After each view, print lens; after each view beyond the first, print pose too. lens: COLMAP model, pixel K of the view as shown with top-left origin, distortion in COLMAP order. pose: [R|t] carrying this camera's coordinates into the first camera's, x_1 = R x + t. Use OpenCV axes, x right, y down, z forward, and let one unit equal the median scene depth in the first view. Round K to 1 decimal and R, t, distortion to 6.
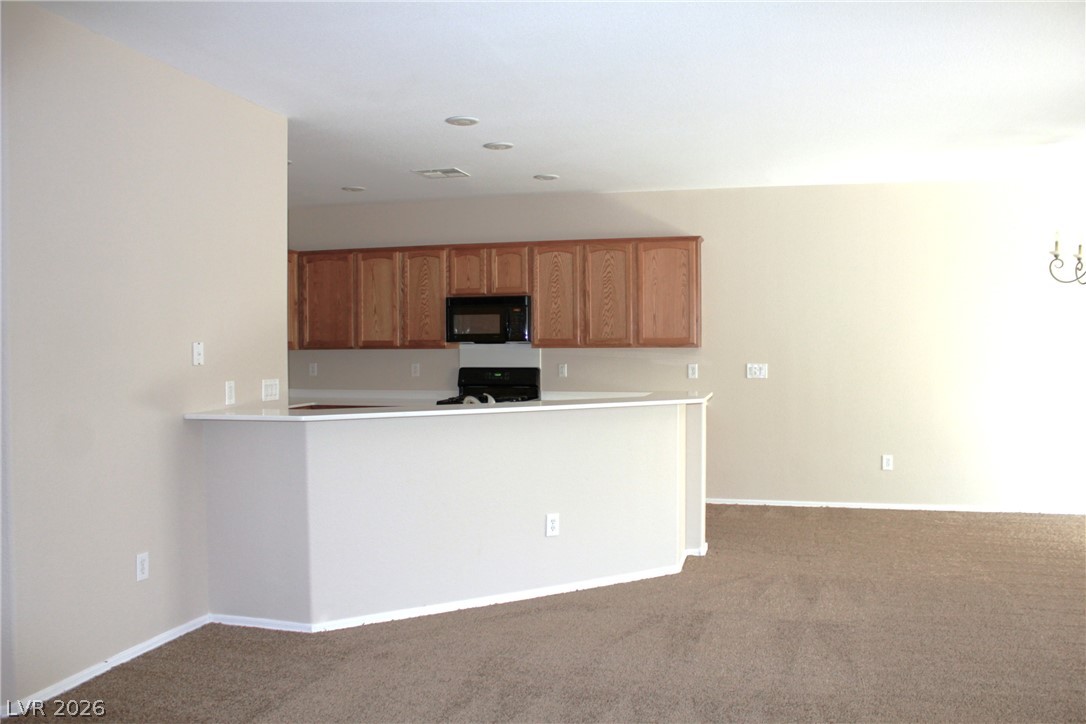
lens RADIAL K [[907.3, 0, 543.0], [0, 907.3, 362.0], [0, 0, 1]] dist [-0.163909, 0.134291]
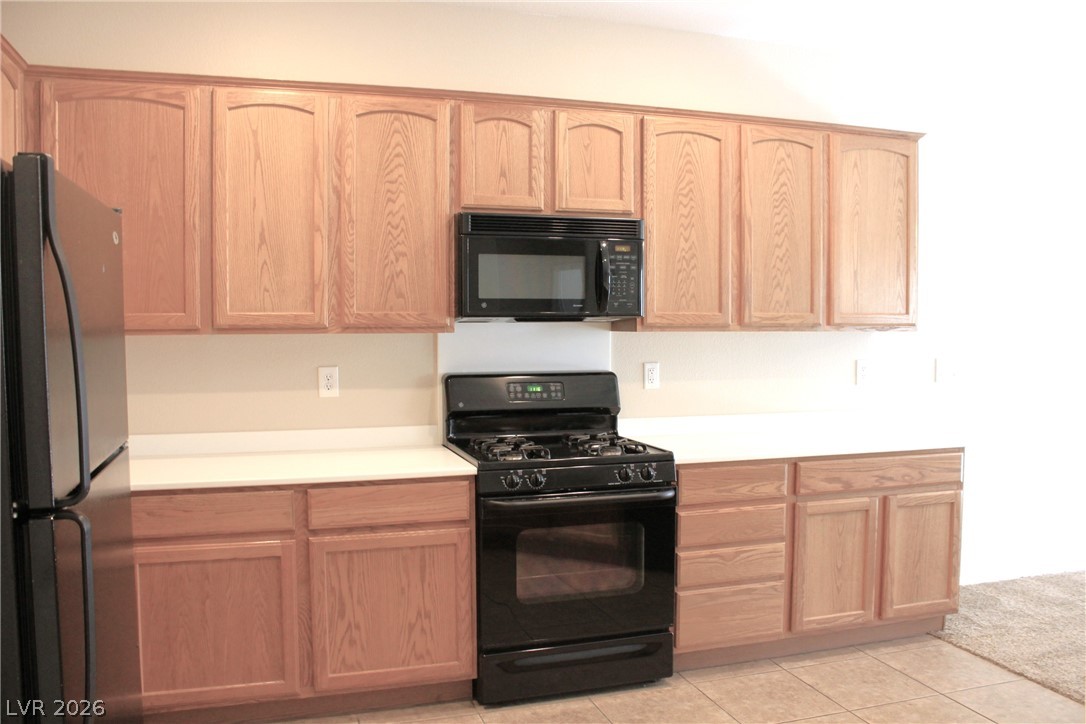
lens RADIAL K [[907.3, 0, 543.0], [0, 907.3, 362.0], [0, 0, 1]] dist [-0.163909, 0.134291]
pose [[0.846242, -0.016609, 0.532540, -0.301675], [0.006228, 0.999754, 0.021283, -0.009799], [-0.532762, -0.014694, 0.846137, 0.621419]]
